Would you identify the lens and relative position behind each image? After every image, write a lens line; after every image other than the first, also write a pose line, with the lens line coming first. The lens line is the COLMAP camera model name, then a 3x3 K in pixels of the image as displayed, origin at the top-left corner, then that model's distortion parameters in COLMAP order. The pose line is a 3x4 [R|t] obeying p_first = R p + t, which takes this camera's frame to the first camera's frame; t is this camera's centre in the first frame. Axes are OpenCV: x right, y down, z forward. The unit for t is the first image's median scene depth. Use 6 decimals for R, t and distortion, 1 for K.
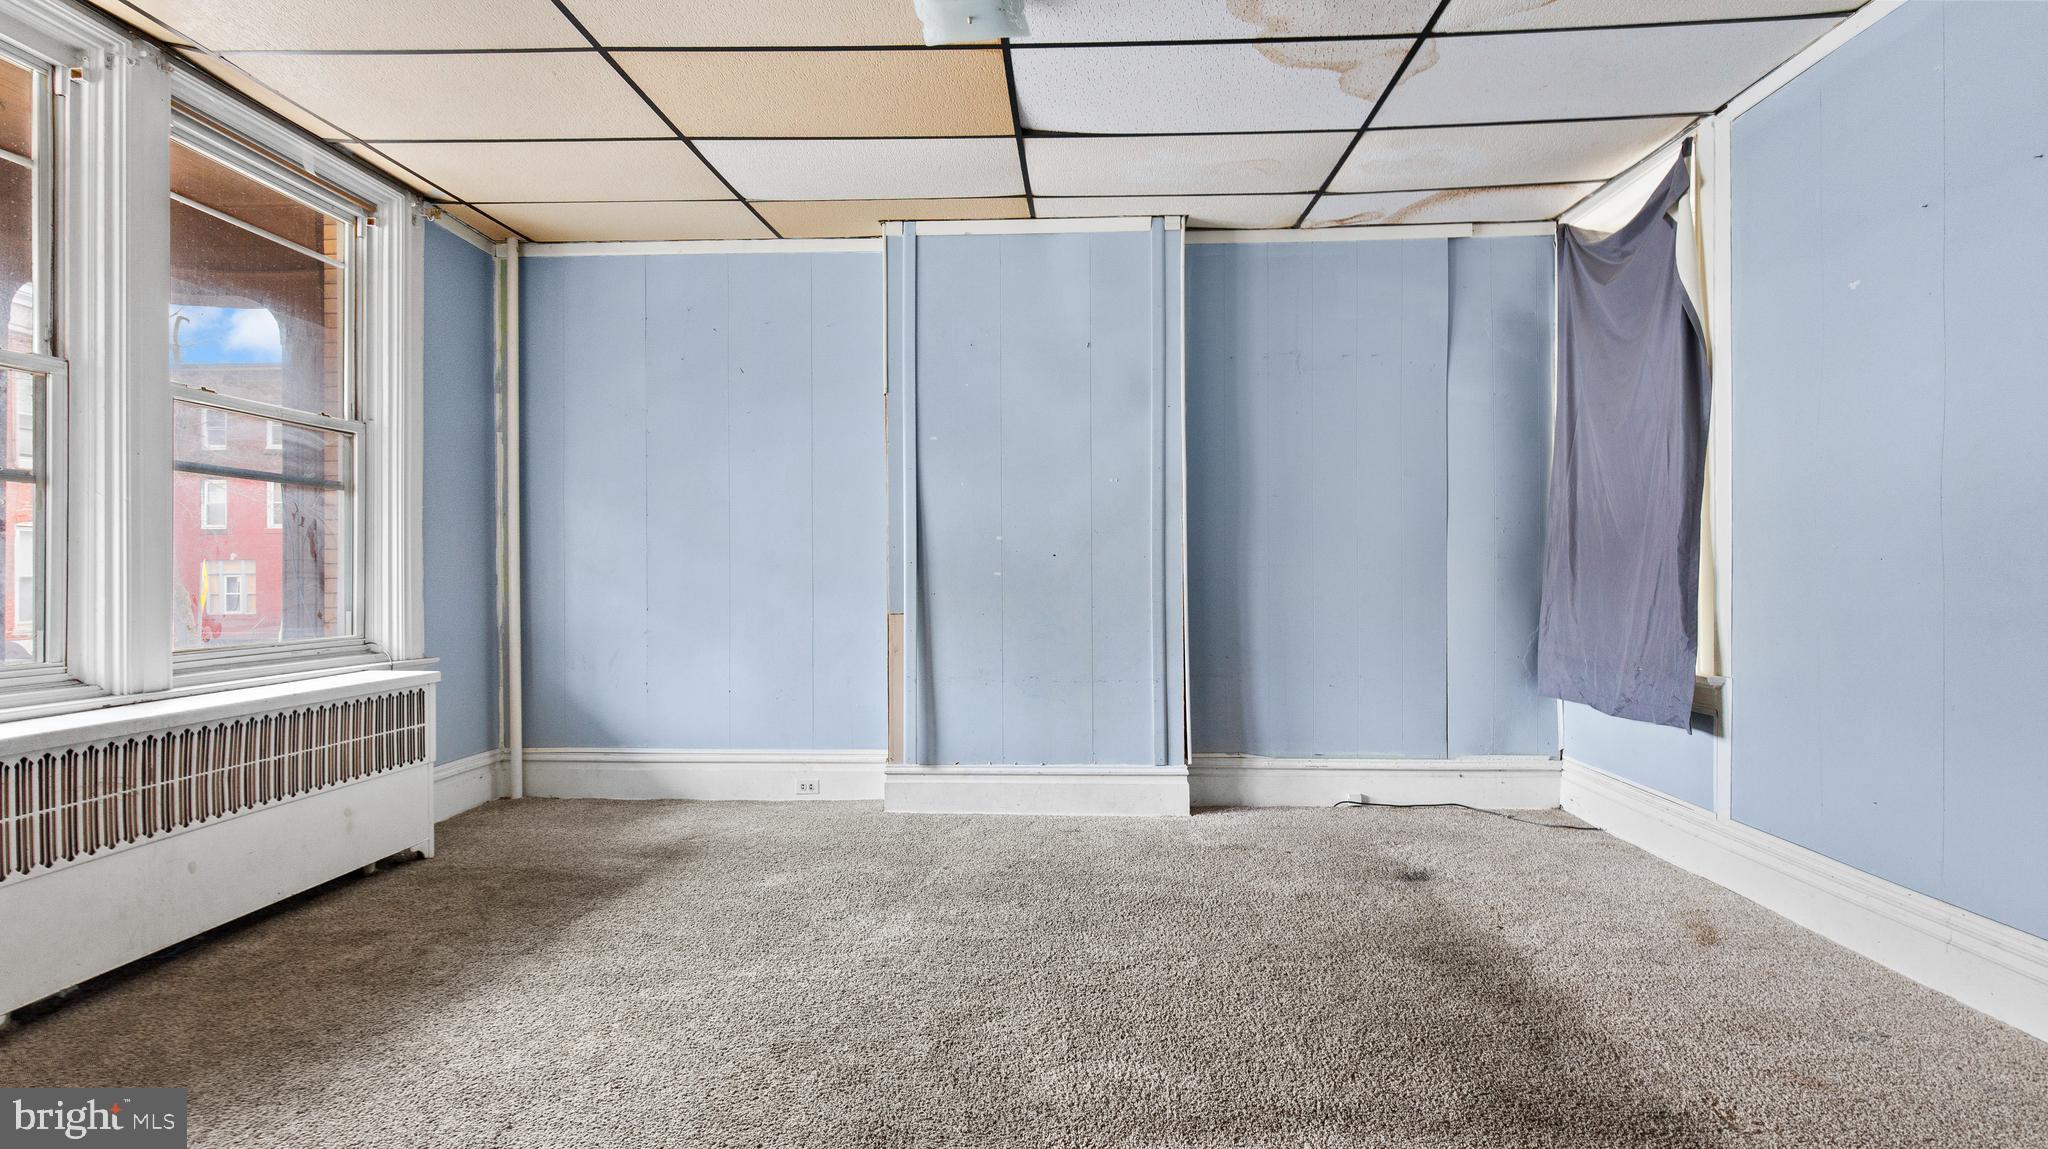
lens RADIAL K [[975.5, 0, 1028.5], [0, 975.5, 567.0], [0, 0, 1]] dist [0.000183, 0.000865]
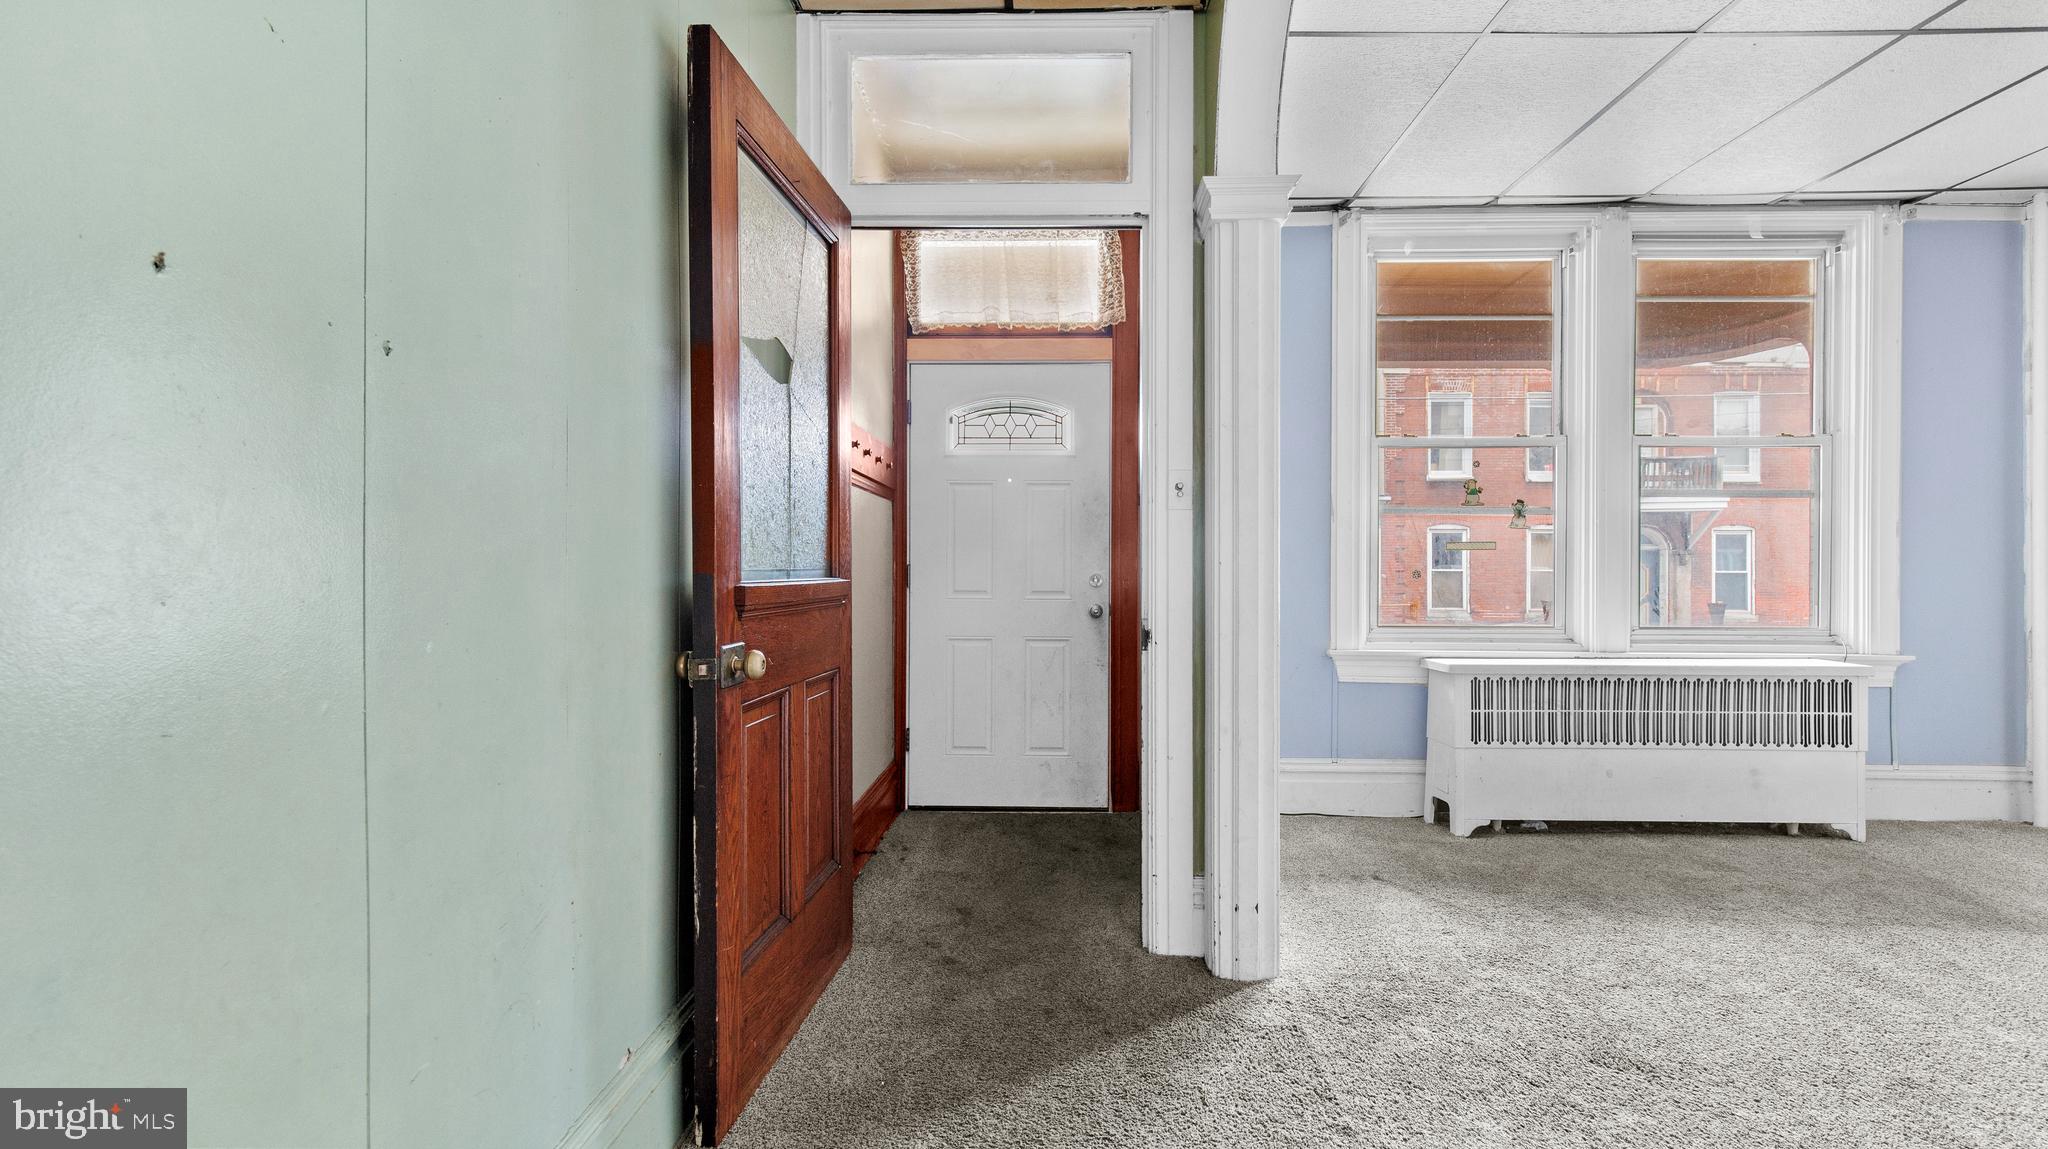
lens RADIAL K [[918.5, 0, 1027.8], [0, 918.5, 577.6], [0, 0, 1]] dist [0.002416, 0.000463]
pose [[0.011100, 0.011858, -0.999868, 0.384921], [0.004120, 0.999921, 0.011904, -0.003499], [0.999930, -0.004252, 0.011050, 0.091825]]
